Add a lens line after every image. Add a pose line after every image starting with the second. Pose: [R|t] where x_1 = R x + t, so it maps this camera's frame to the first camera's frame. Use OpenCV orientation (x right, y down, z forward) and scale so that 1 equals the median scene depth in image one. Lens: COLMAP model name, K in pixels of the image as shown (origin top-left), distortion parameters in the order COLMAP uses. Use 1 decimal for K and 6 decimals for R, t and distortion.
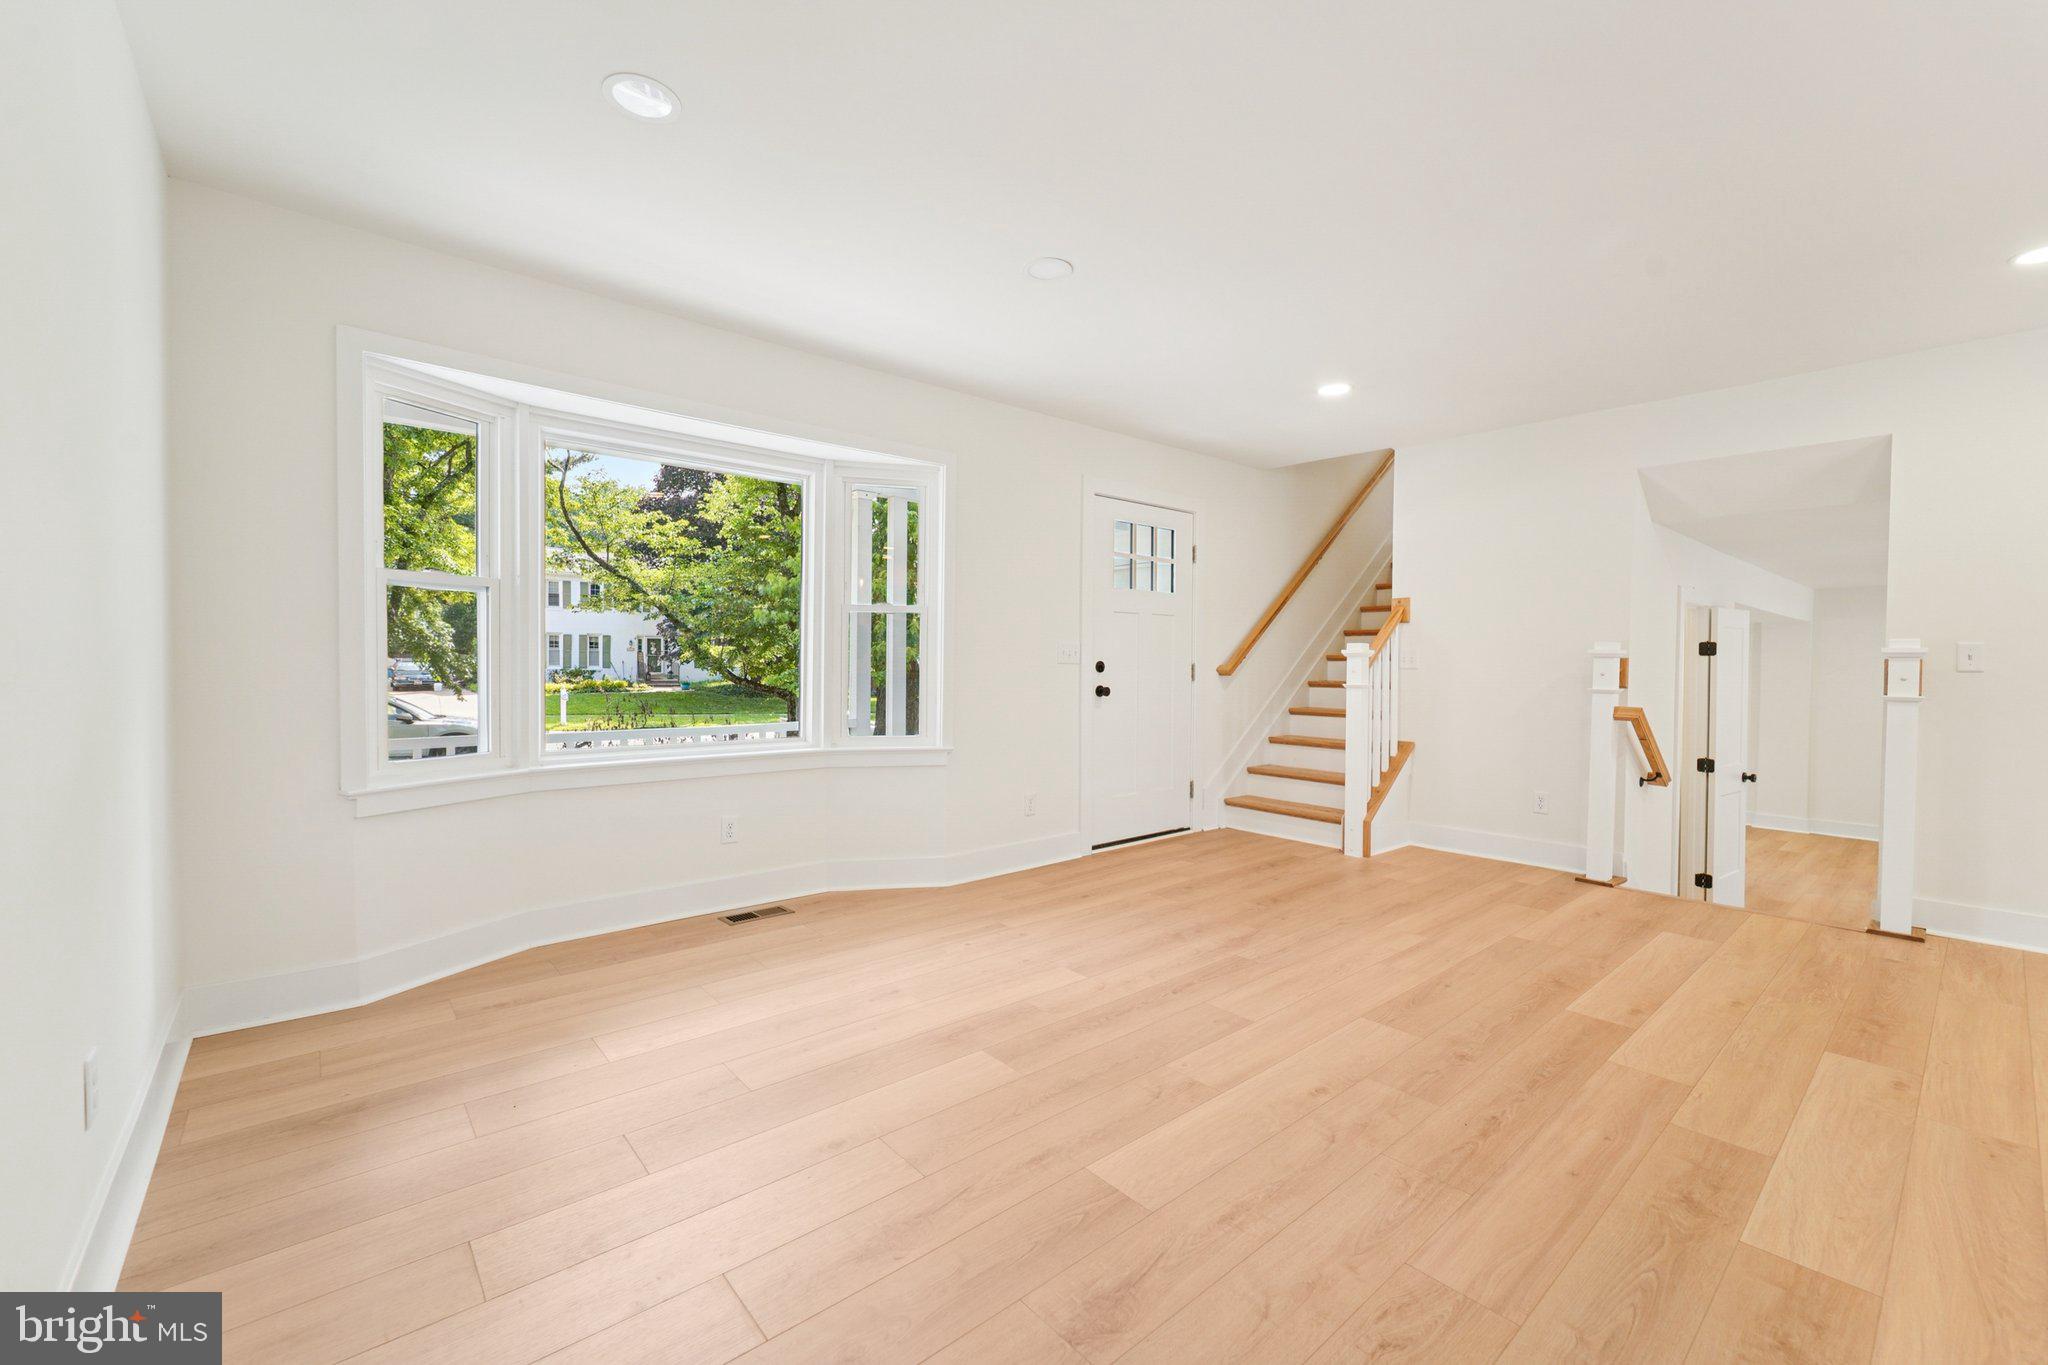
lens RADIAL K [[833.5, 0, 1026.1], [0, 833.5, 678.6], [0, 0, 1]] dist [0.001536, -0.001540]
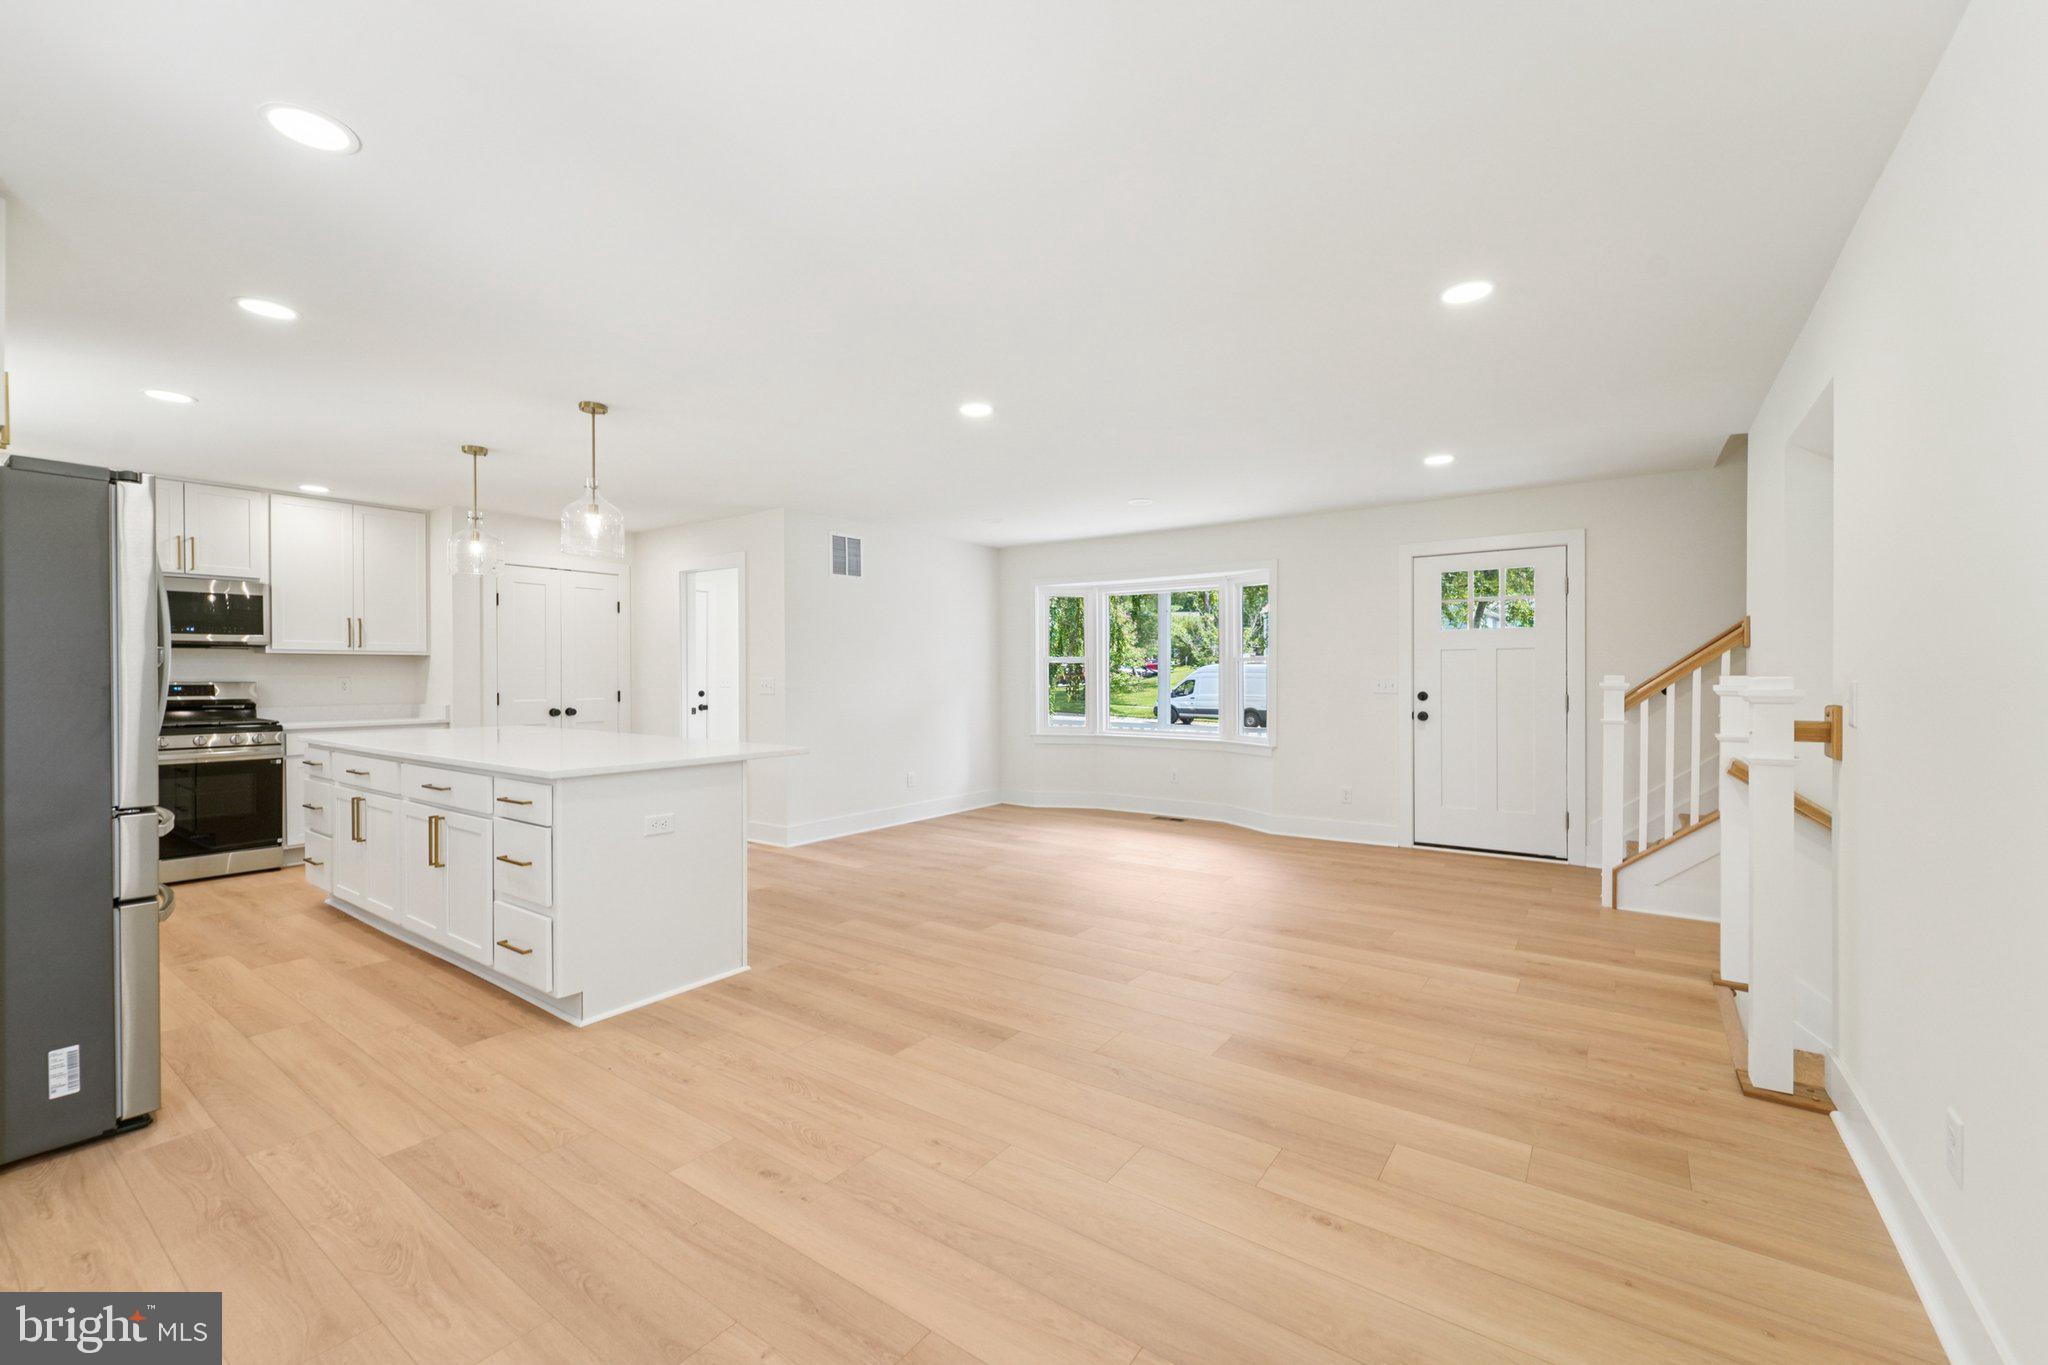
lens RADIAL K [[833.5, 0, 1029.2], [0, 833.5, 680.9], [0, 0, 1]] dist [0.001536, -0.001540]
pose [[0.240638, -0.000633, -0.970615, 1.619166], [-0.016379, 0.999855, -0.004713, -0.030619], [0.970477, 0.017031, 0.240593, 0.213553]]
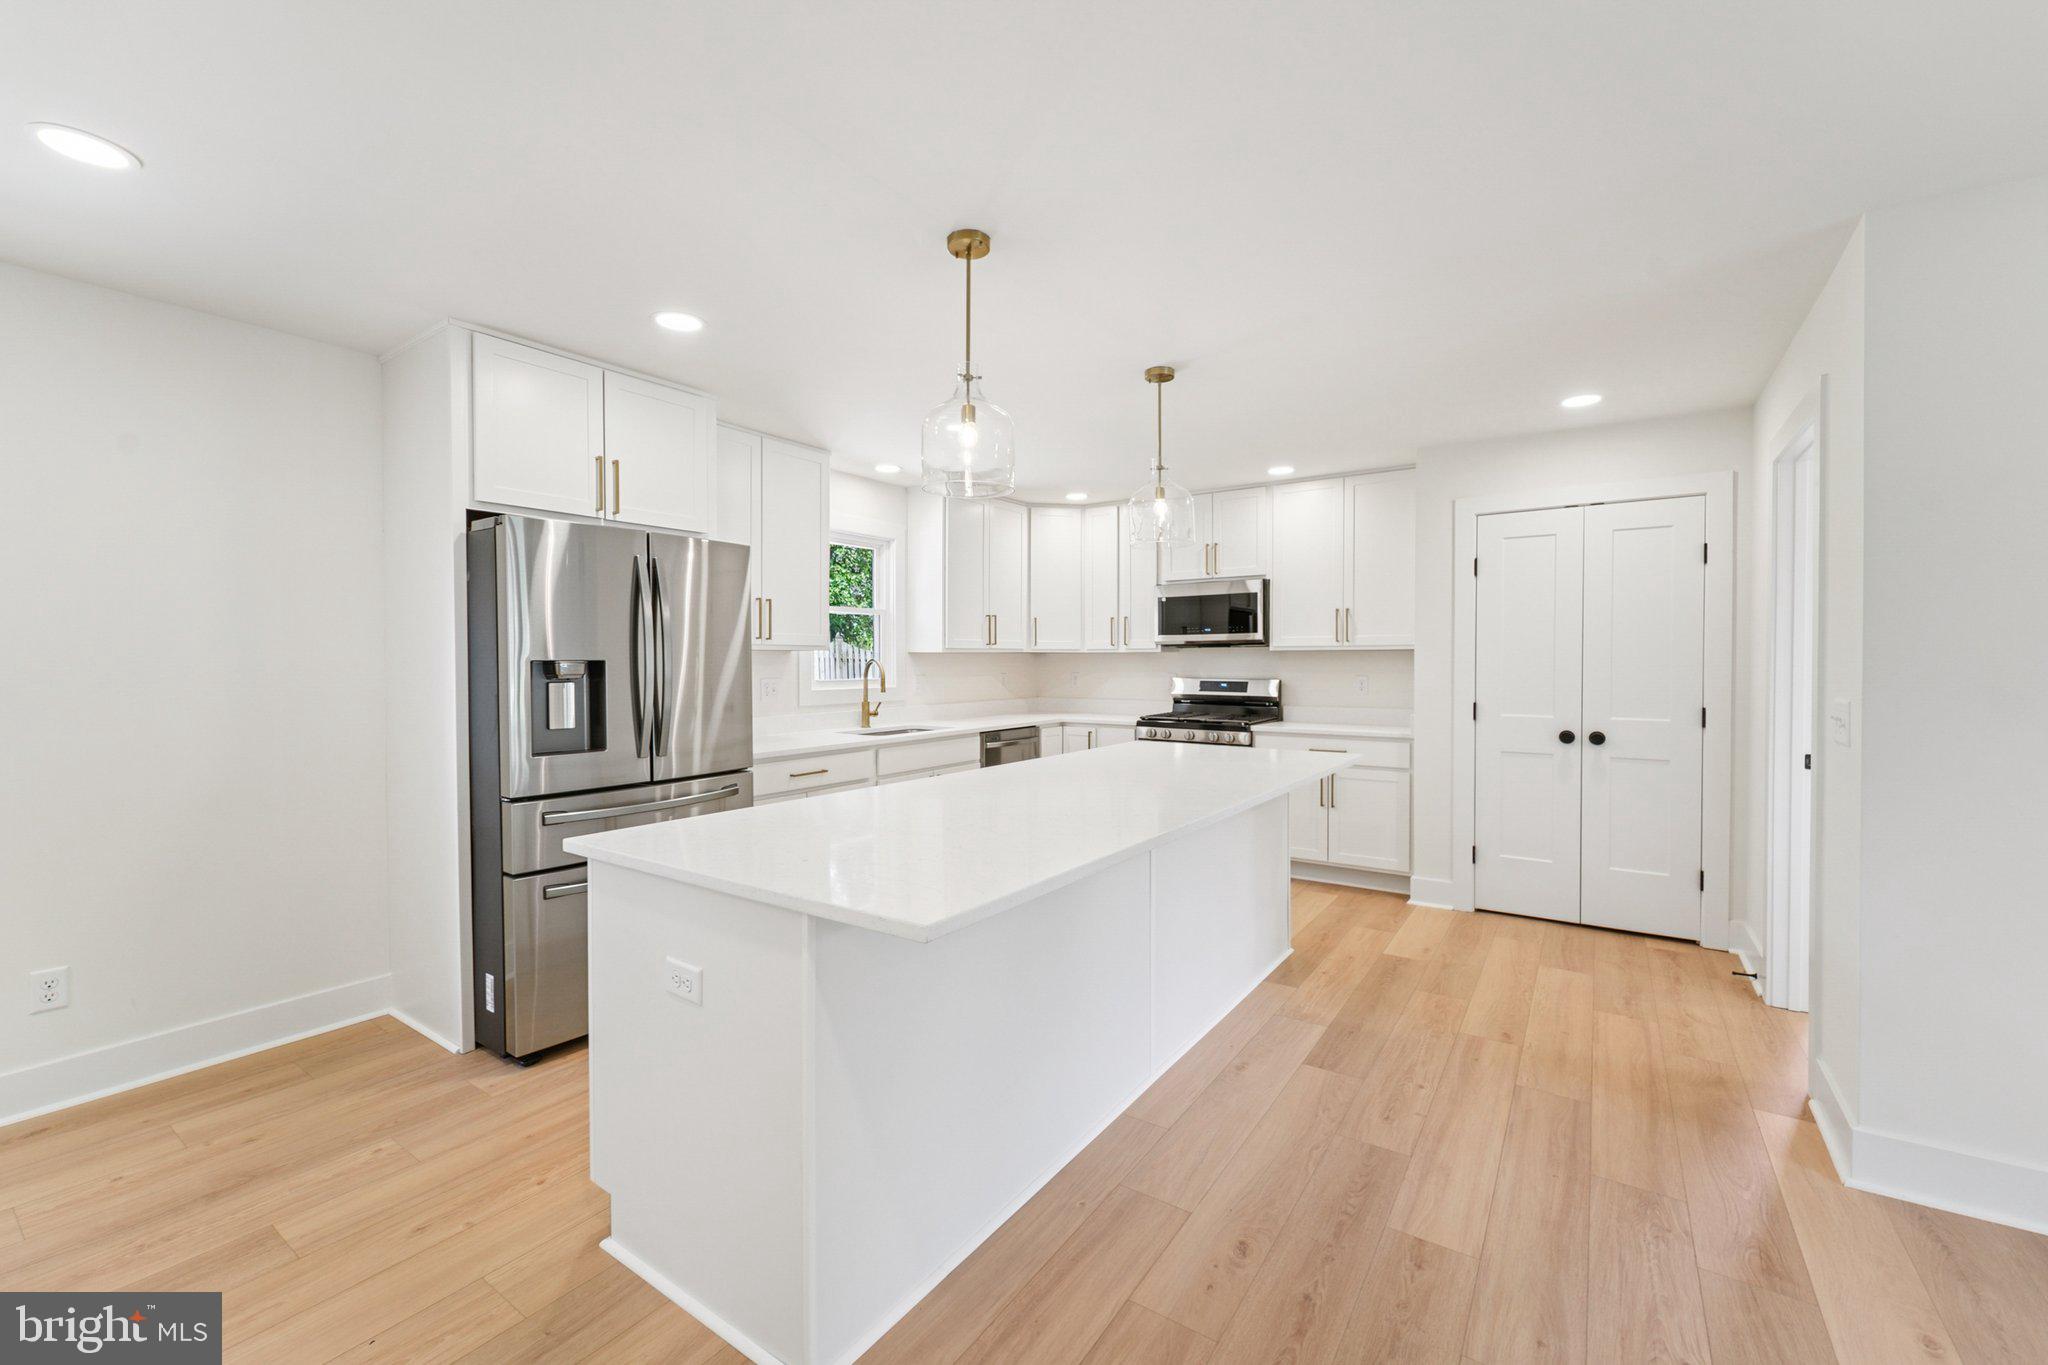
lens RADIAL K [[833.5, 0, 1024.5], [0, 833.5, 669.0], [0, 0, 1]] dist [0.001536, -0.001540]
pose [[-0.967327, -0.003543, -0.253506, 0.528975], [-0.010901, 0.999559, 0.027625, -0.071982], [0.253296, 0.029486, -0.966939, 0.576110]]
